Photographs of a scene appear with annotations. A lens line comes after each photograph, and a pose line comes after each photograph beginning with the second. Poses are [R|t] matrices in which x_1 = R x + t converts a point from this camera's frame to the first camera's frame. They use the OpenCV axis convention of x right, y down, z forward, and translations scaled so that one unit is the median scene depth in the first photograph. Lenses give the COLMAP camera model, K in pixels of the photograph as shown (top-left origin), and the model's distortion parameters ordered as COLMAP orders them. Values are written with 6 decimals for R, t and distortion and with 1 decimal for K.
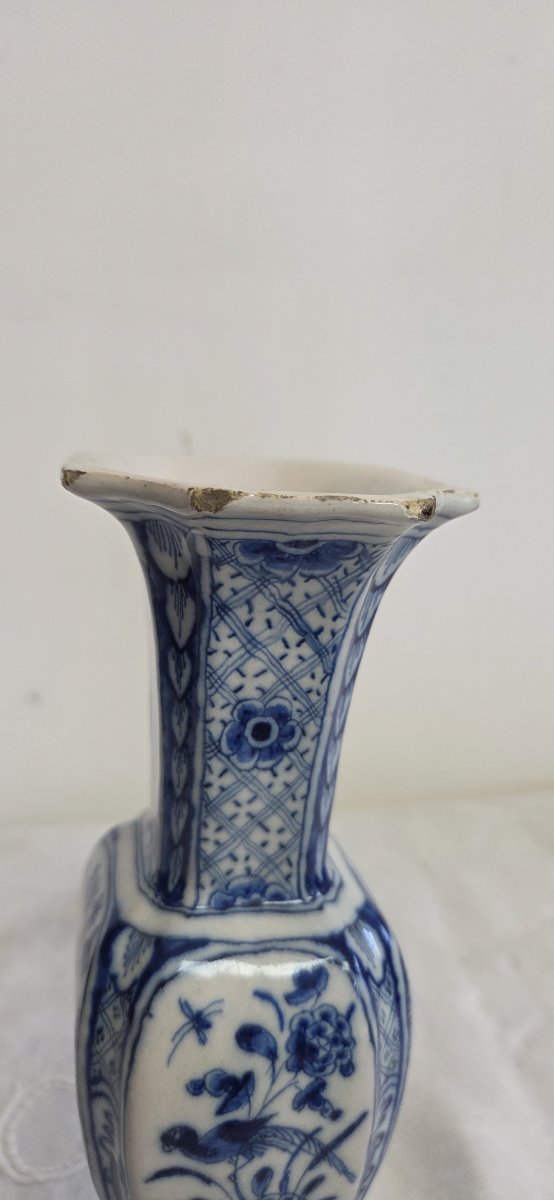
lens RADIAL K [[817.2, 0, 262.6], [0, 817.2, 629.5], [0, 0, 1]] dist [-0.009760, -0.005885]
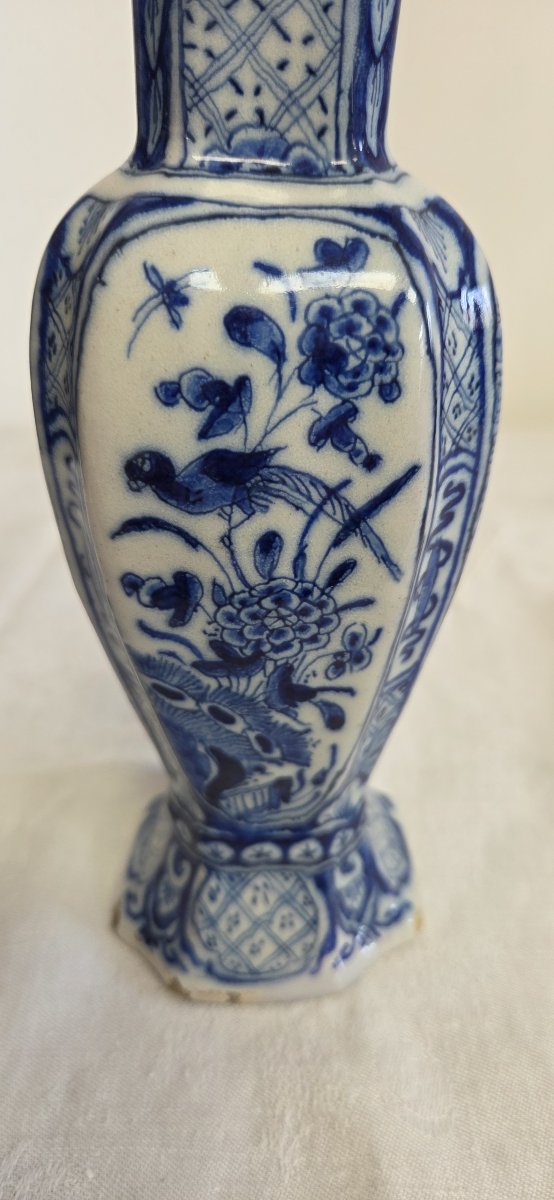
lens RADIAL K [[834.0, 0, 277.0], [0, 834.0, 600.0], [0, 0, 1]] dist [-0.005302, -0.039358]
pose [[0.983639, 0.052178, -0.172428, 0.141147], [-0.010584, 0.972221, 0.233823, 0.550686], [0.179839, -0.228173, 0.956867, 0.274723]]
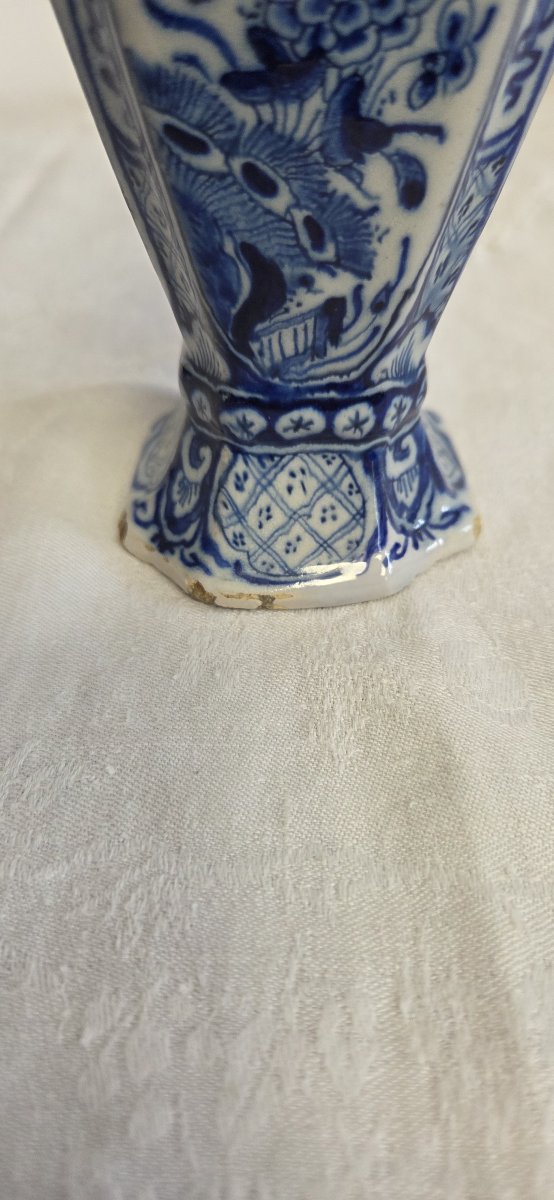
lens RADIAL K [[832.5, 0, 275.4], [0, 832.5, 576.7], [0, 0, 1]] dist [-0.034963, -0.003120]
pose [[0.987205, 0.078186, -0.138975, 0.060963], [-0.006087, 0.889382, 0.457123, 0.864419], [0.159343, -0.450428, 0.878478, 0.384194]]
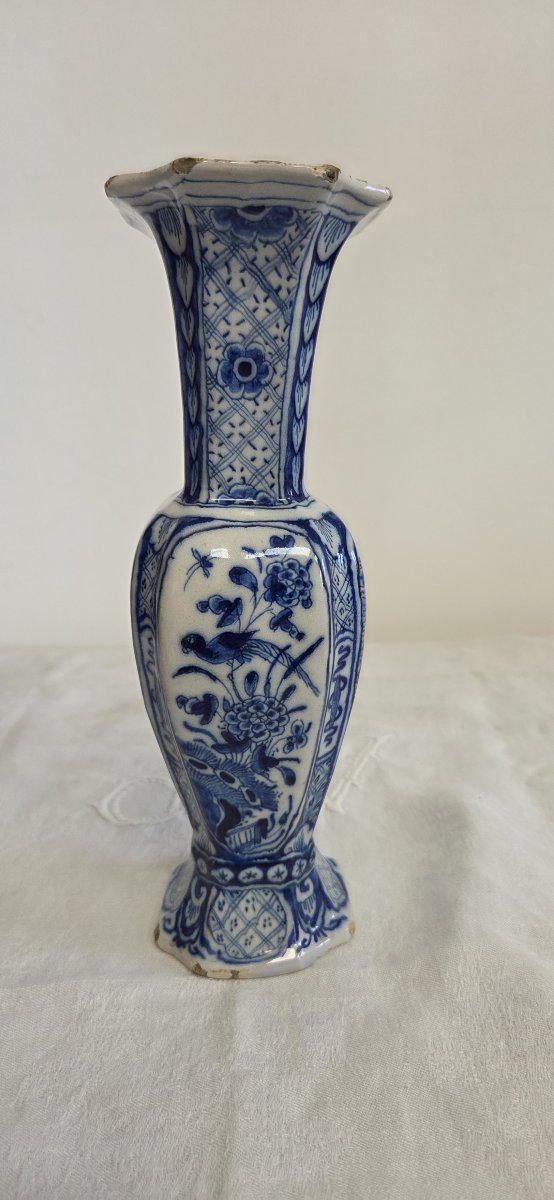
lens RADIAL K [[798.6, 0, 278.1], [0, 798.6, 618.3], [0, 0, 1]] dist [0.026053, -0.036171]
pose [[0.988777, -0.006548, -0.149253, 0.267124], [0.011221, 0.999472, 0.030490, 0.525646], [0.148975, -0.031822, 0.988329, -0.423684]]
